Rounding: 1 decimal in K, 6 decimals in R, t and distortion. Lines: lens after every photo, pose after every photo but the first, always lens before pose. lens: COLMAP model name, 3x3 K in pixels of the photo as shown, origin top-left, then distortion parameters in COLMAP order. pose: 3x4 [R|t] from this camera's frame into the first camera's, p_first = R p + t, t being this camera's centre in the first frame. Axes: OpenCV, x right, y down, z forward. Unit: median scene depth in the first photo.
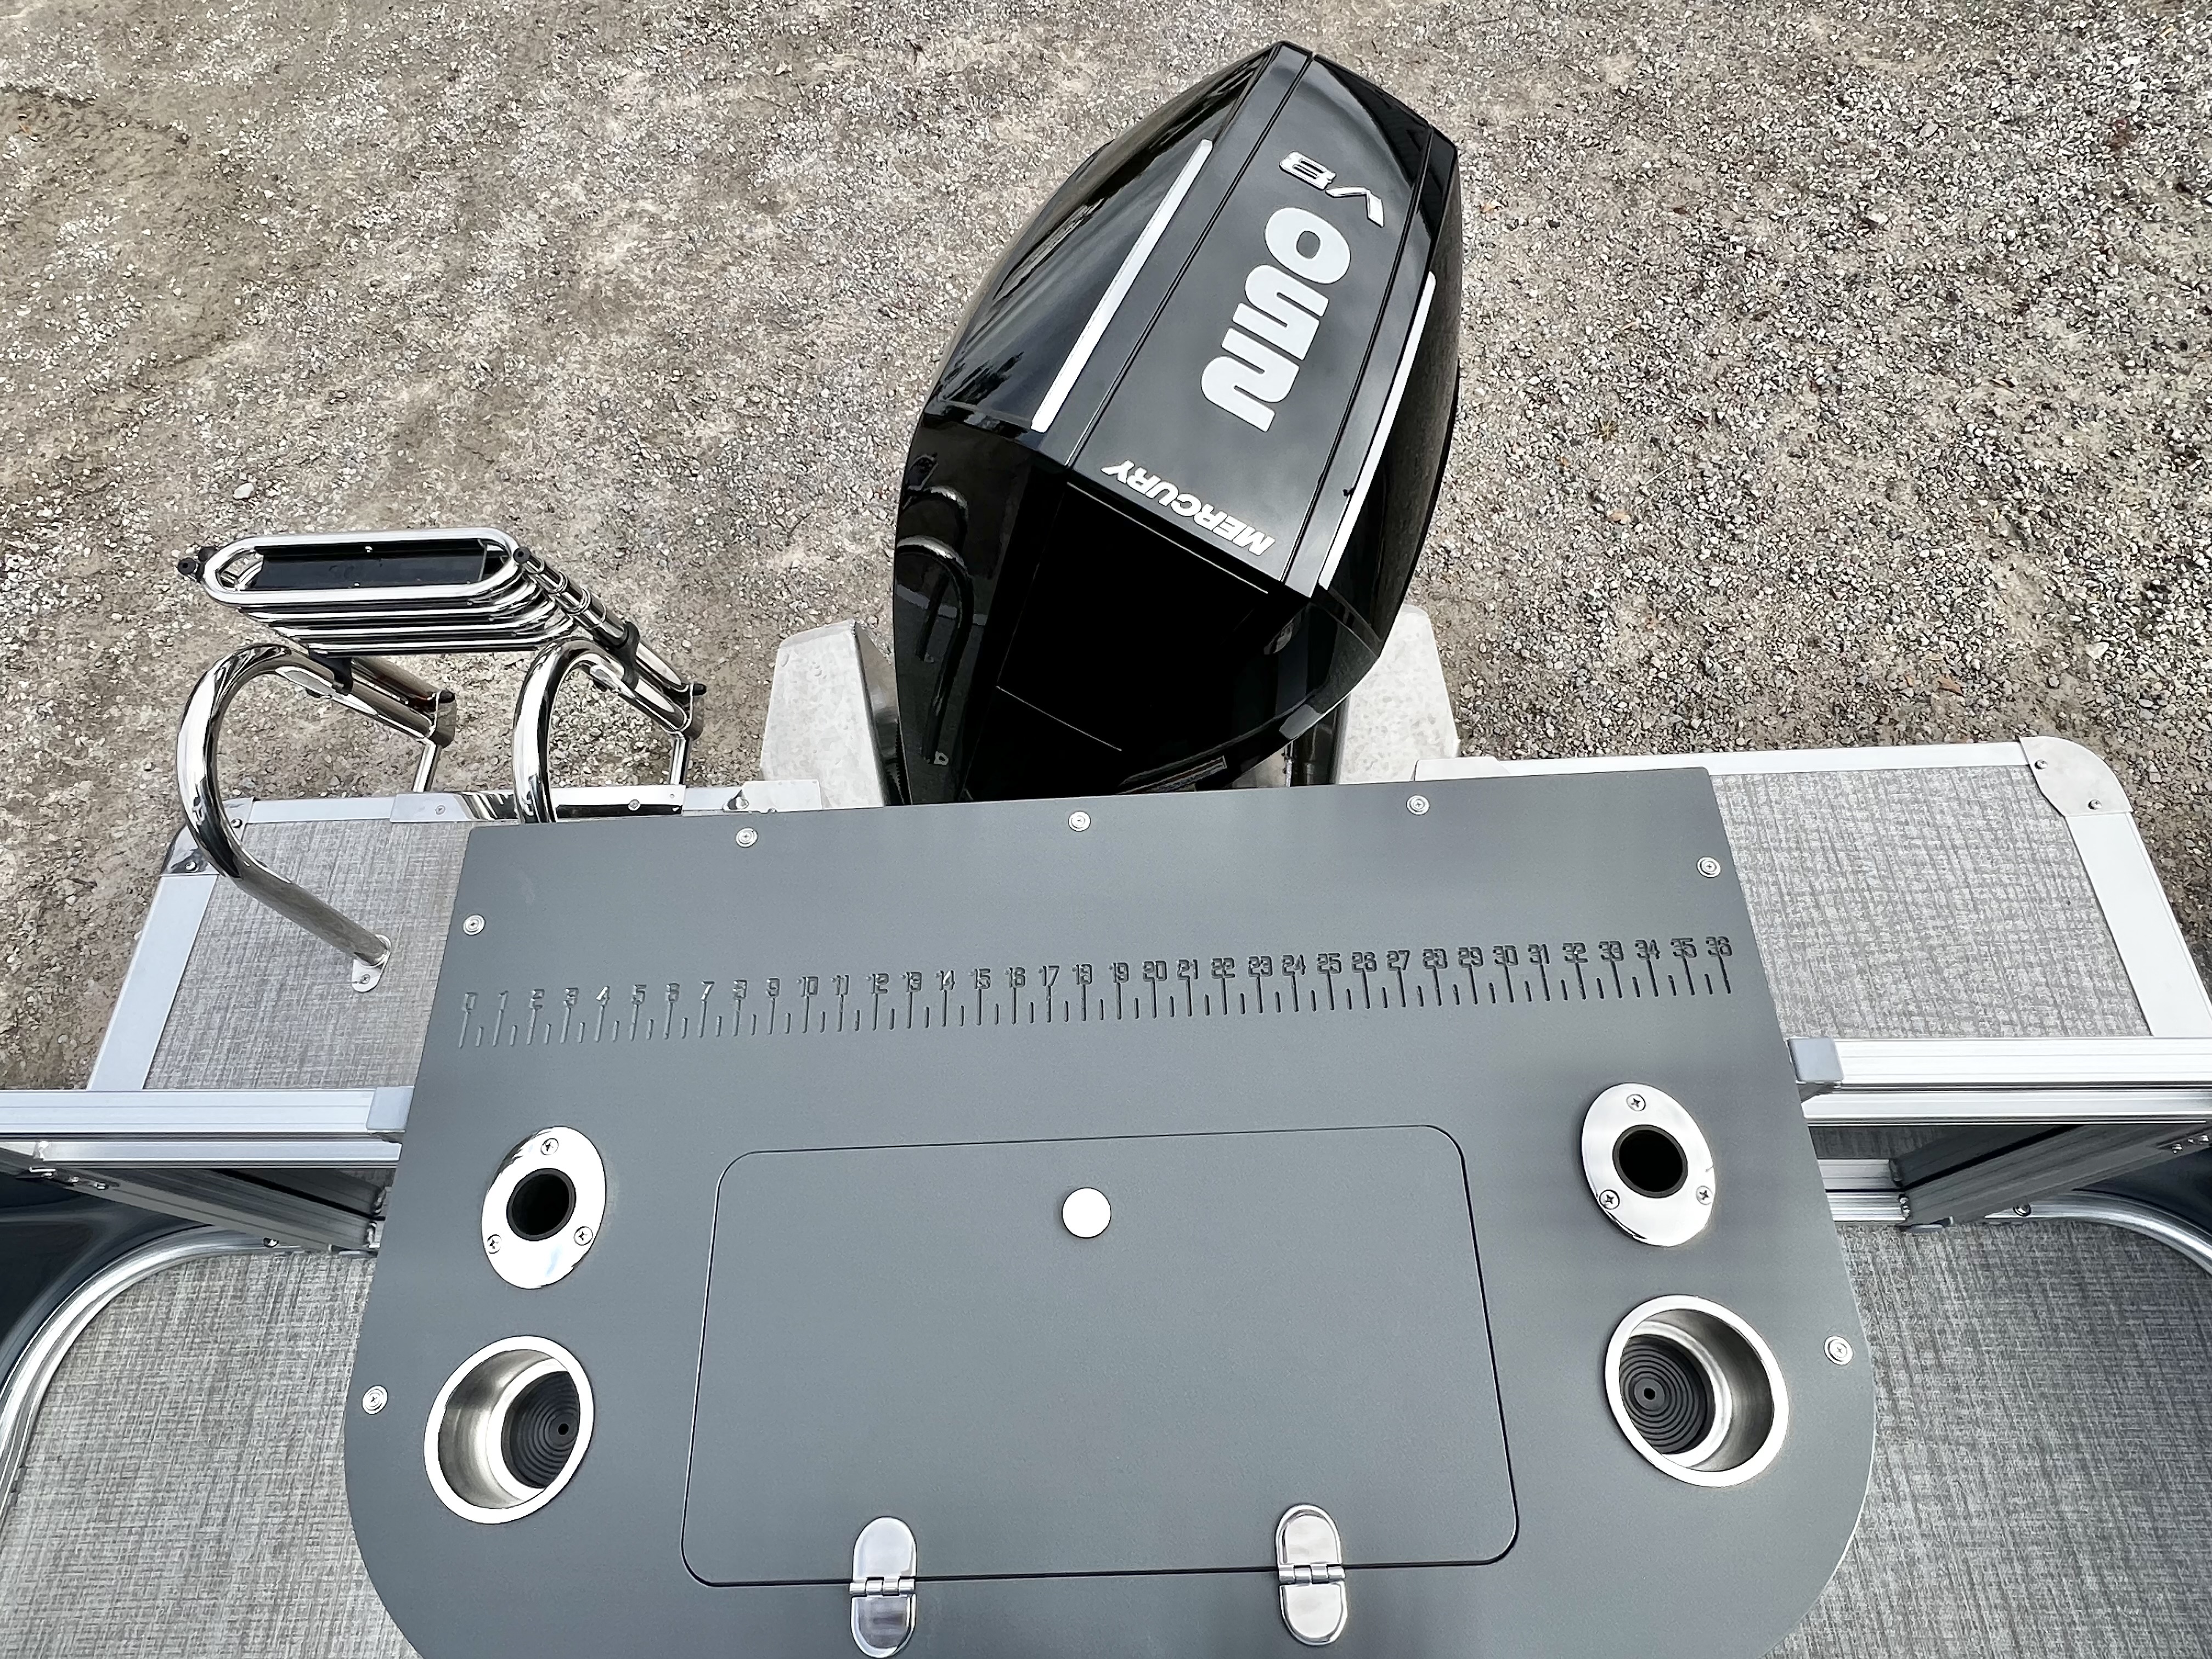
lens RADIAL K [[1252.8, 0, 1096.7], [0, 1252.8, 826.1], [0, 0, 1]] dist [0.005549, -0.003135]
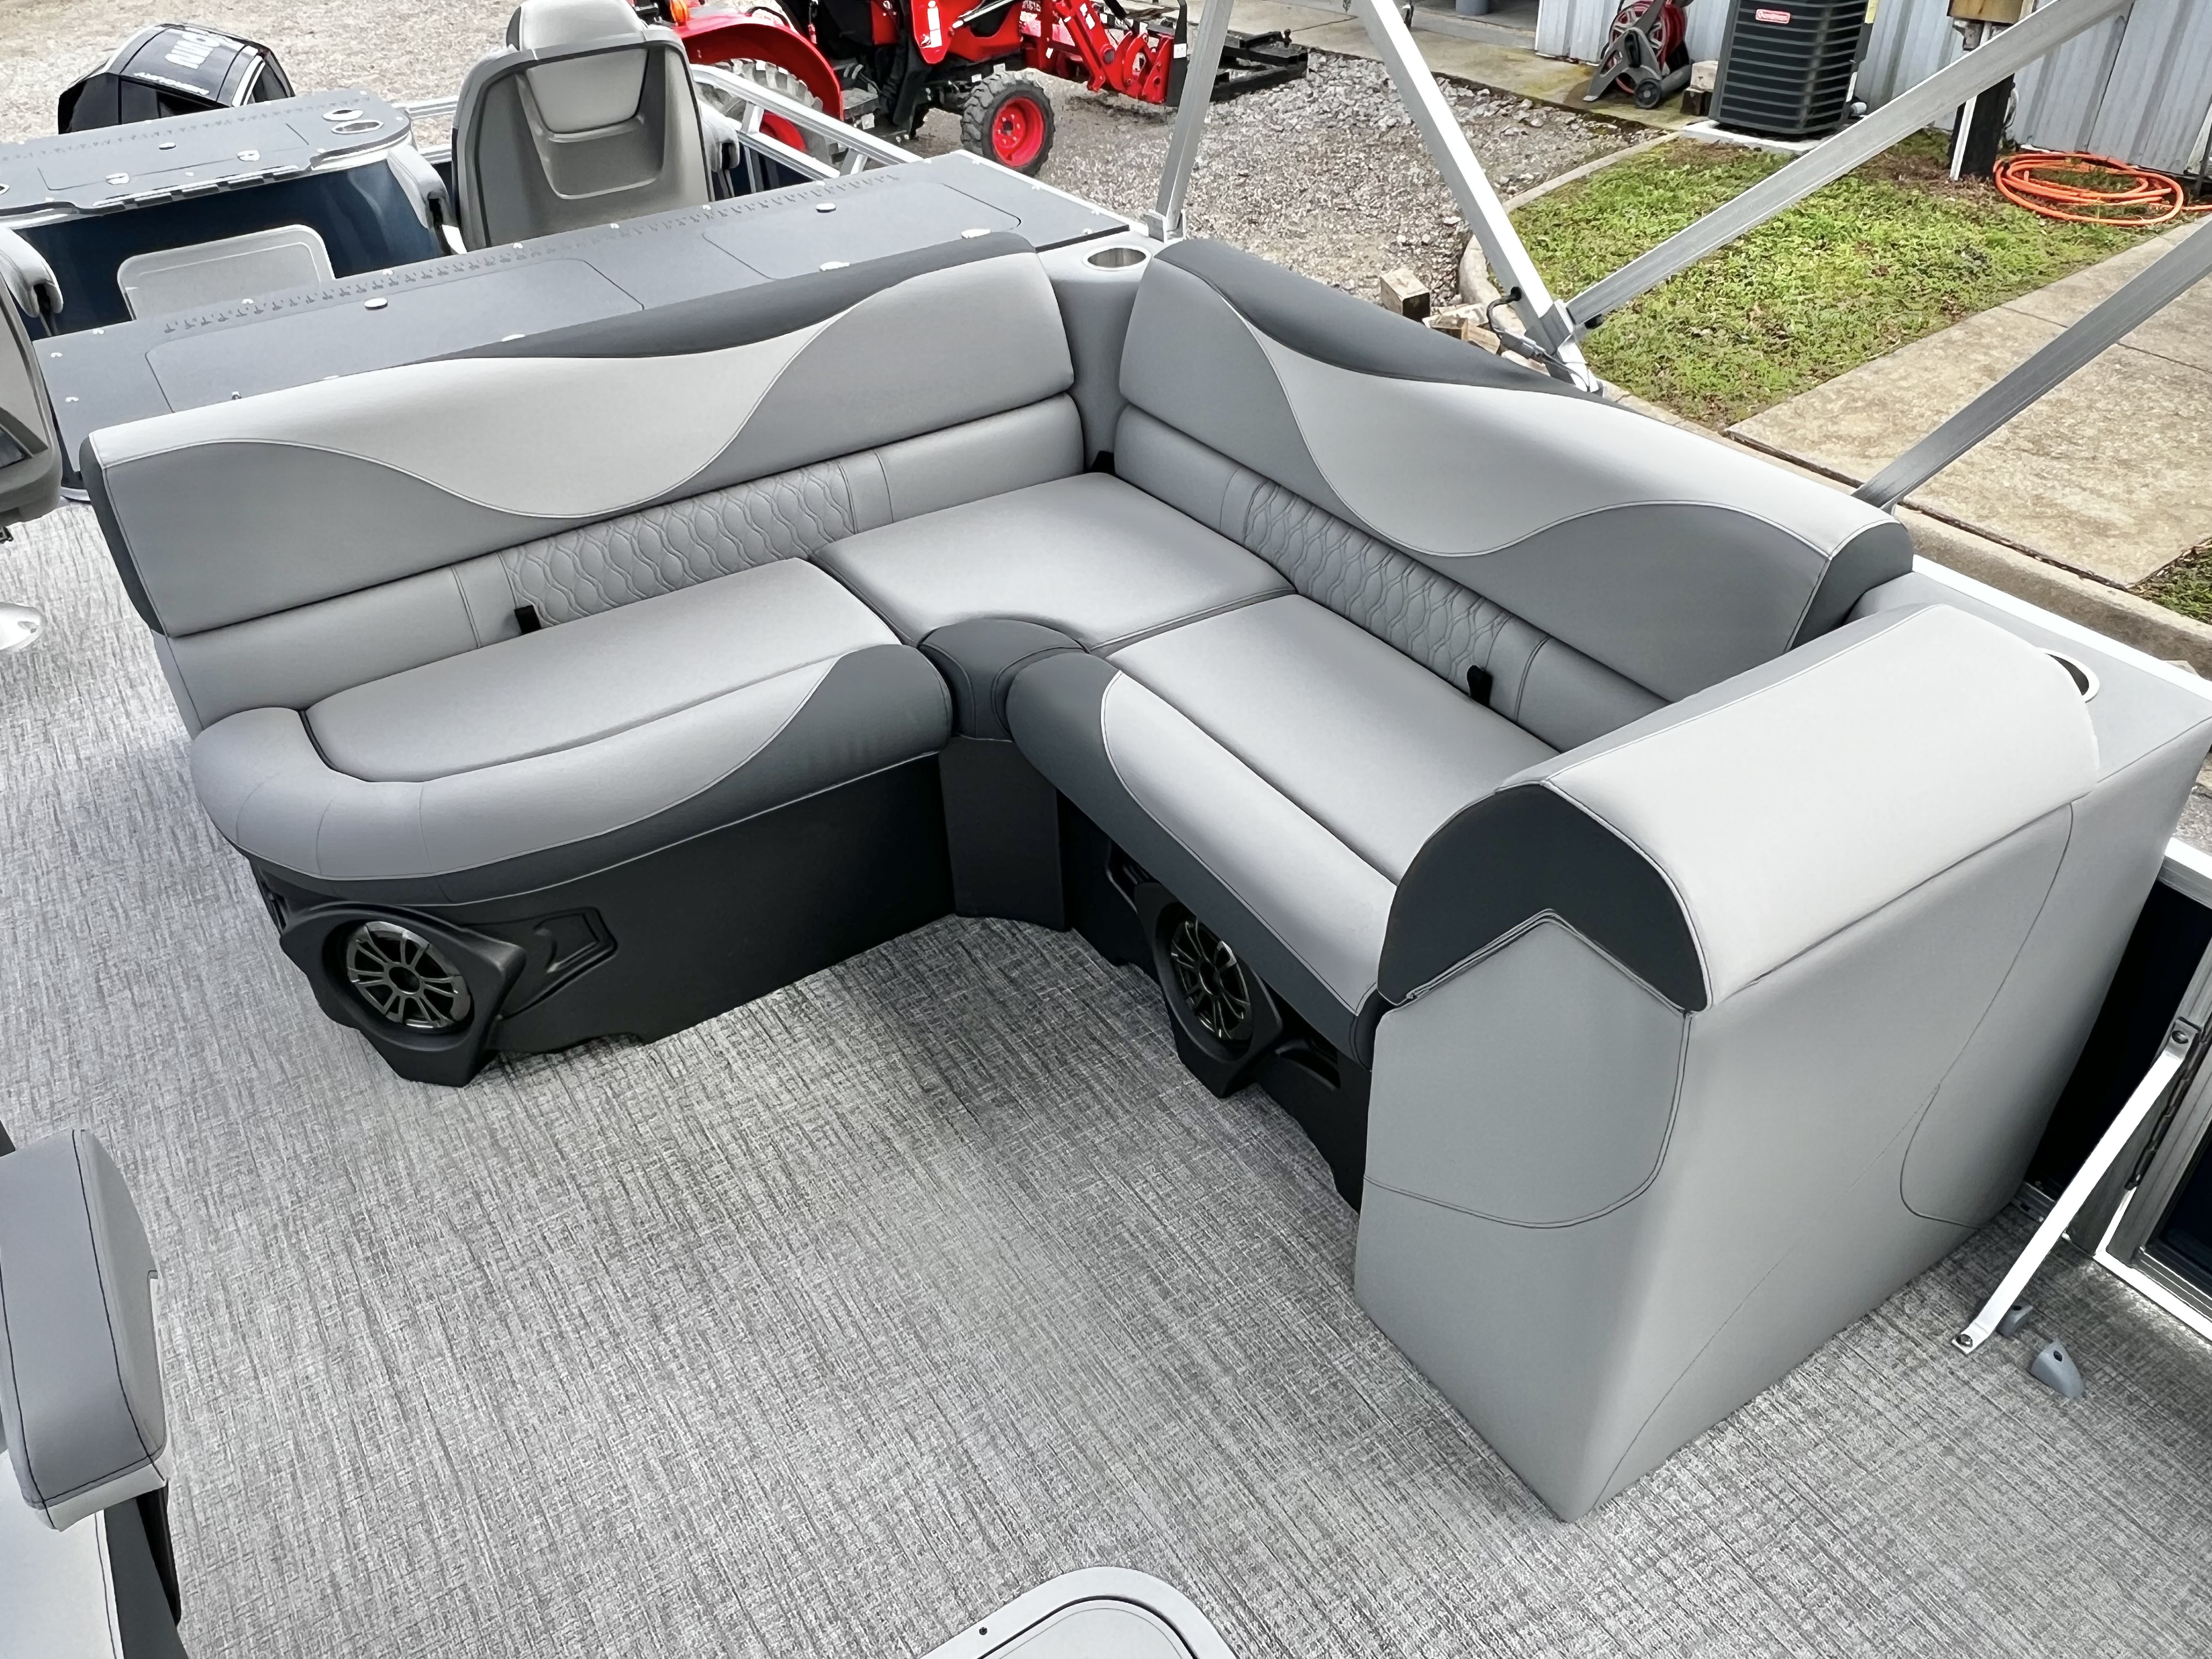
lens RADIAL K [[1645.0, 0, 1107.0], [0, 1645.0, 821.1], [0, 0, 1]] dist [0.001516, -0.003143]
pose [[0.849636, -0.299066, 0.434370, -0.063648], [0.471263, 0.800251, -0.370823, 0.903176], [-0.236705, 0.519767, 0.820861, -0.440500]]
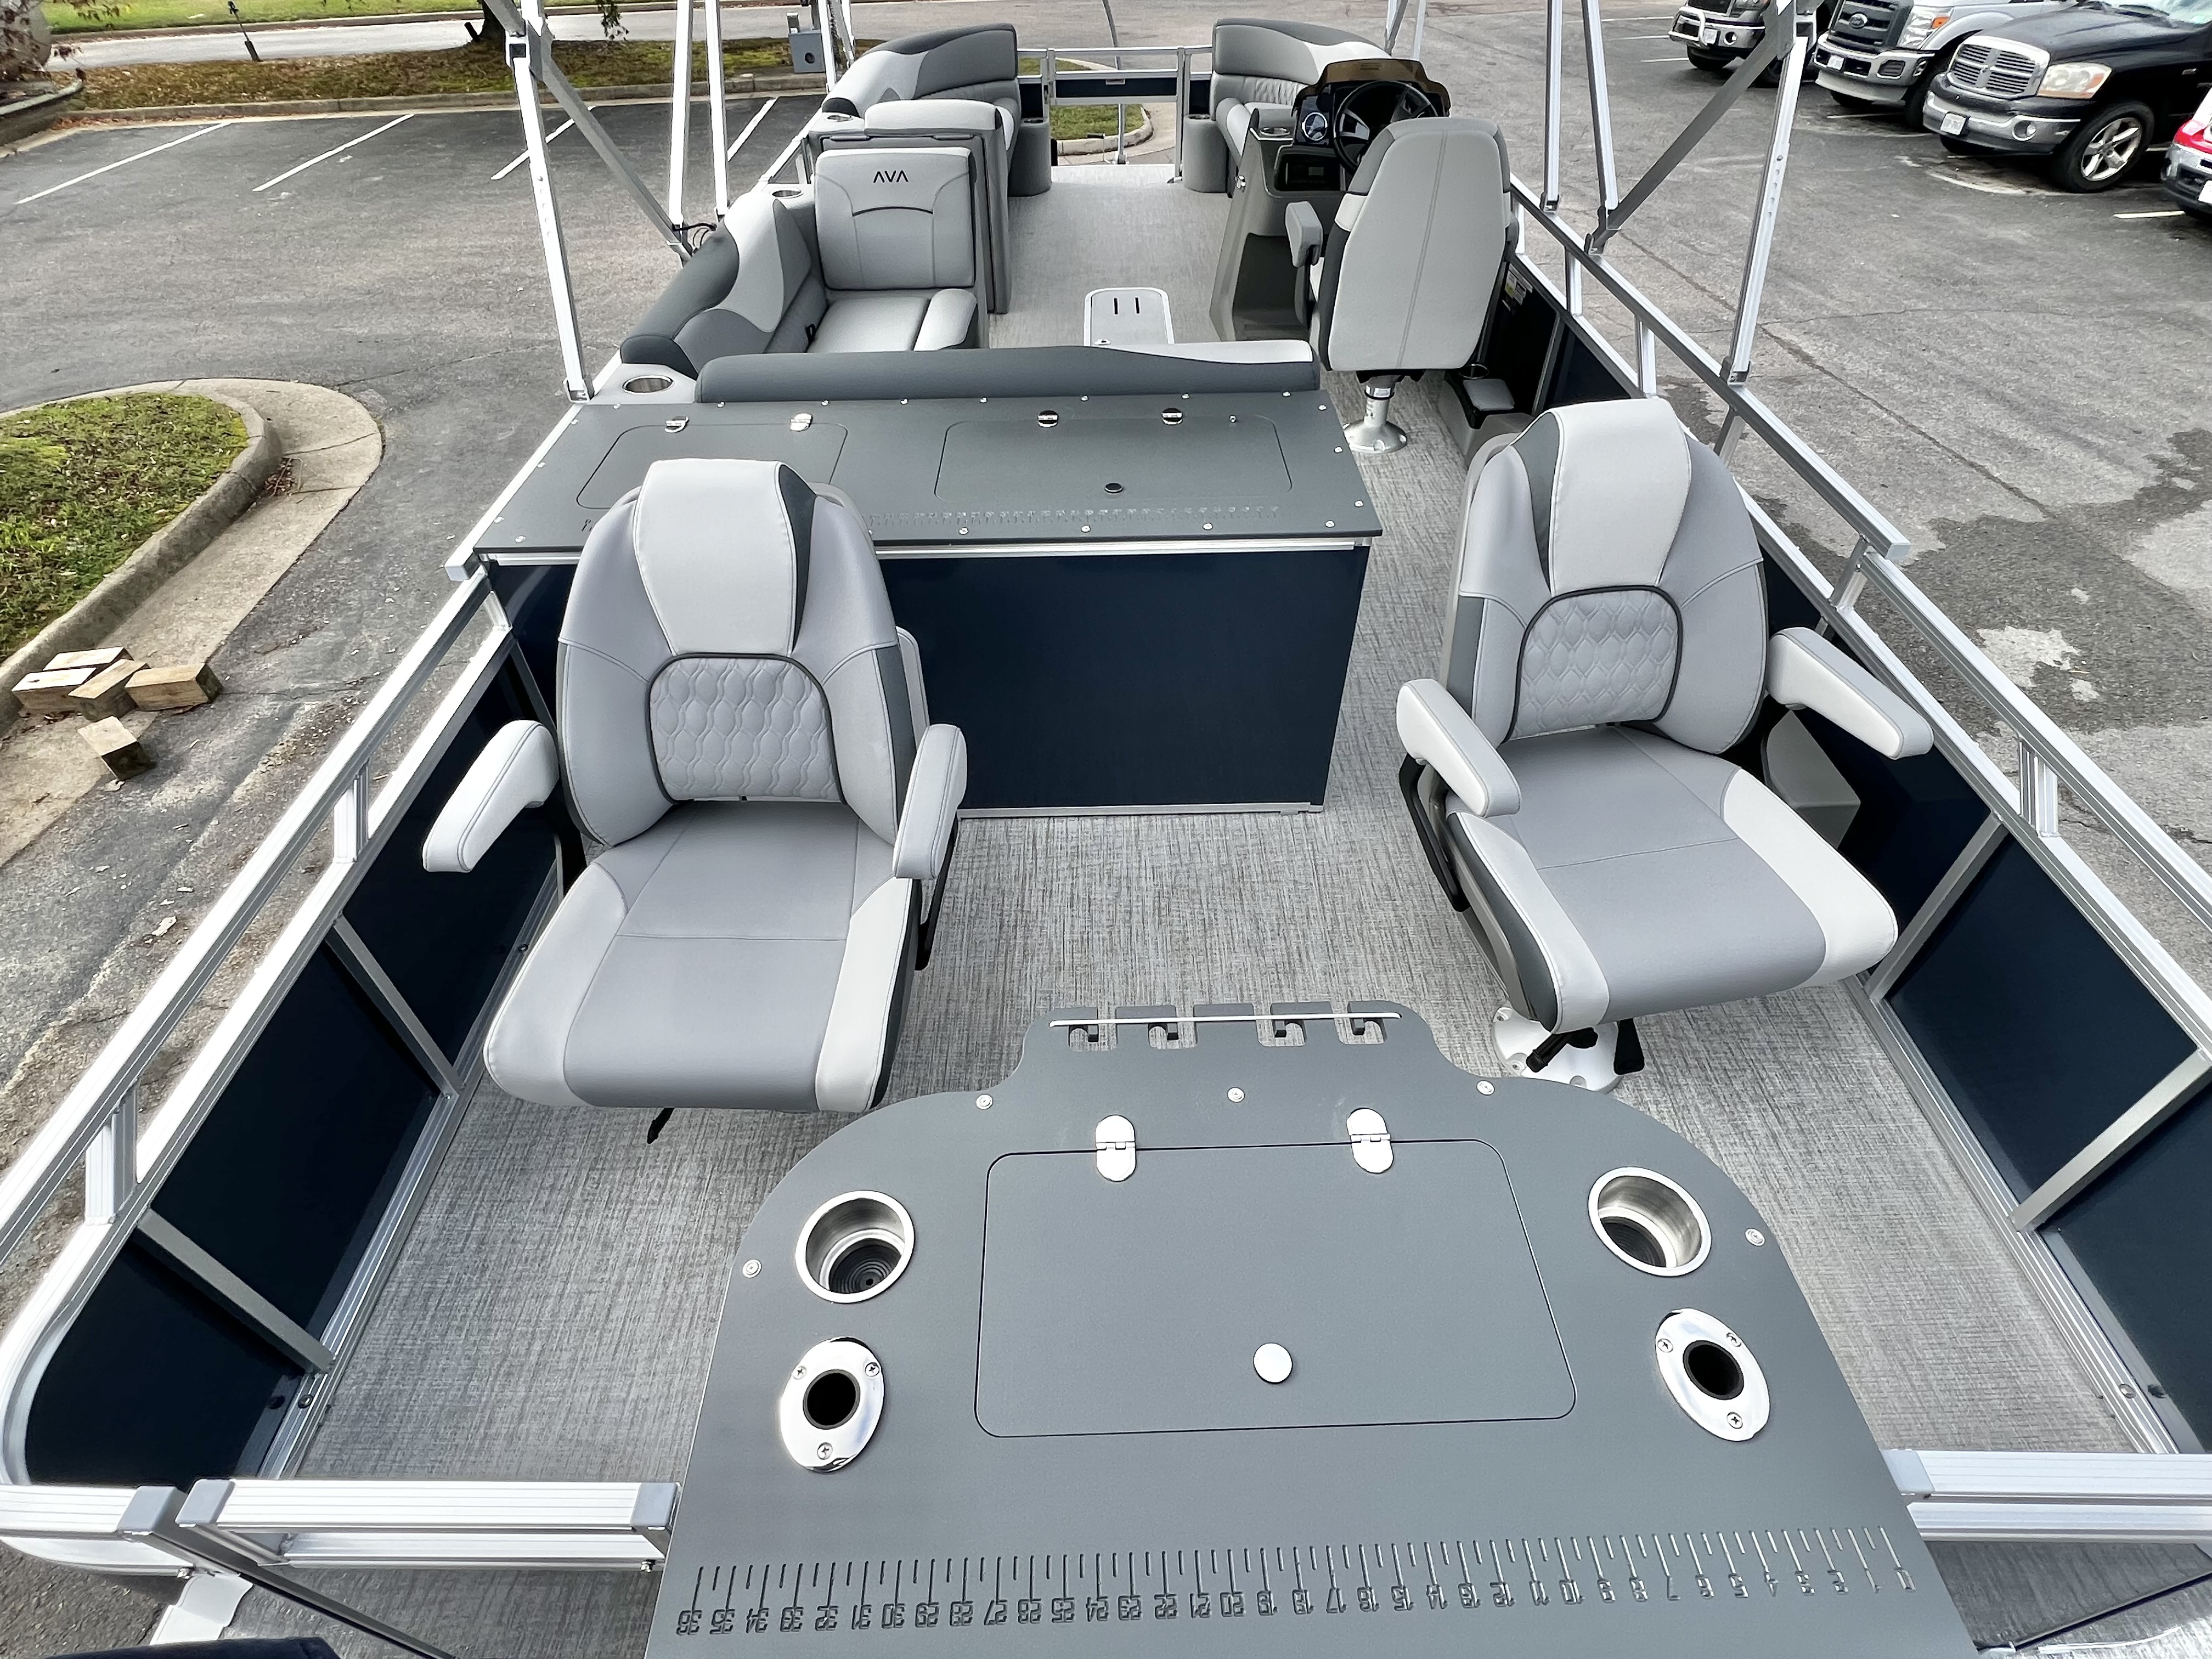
lens RADIAL K [[1095.1, 0, 1099.0], [0, 1095.1, 830.4], [0, 0, 1]] dist [0.001715, -0.001623]
pose [[-0.998098, 0.041046, 0.045992, 0.019498], [0.031448, -0.302657, 0.952581, -0.122395], [0.053020, 0.952215, 0.300790, 0.026648]]
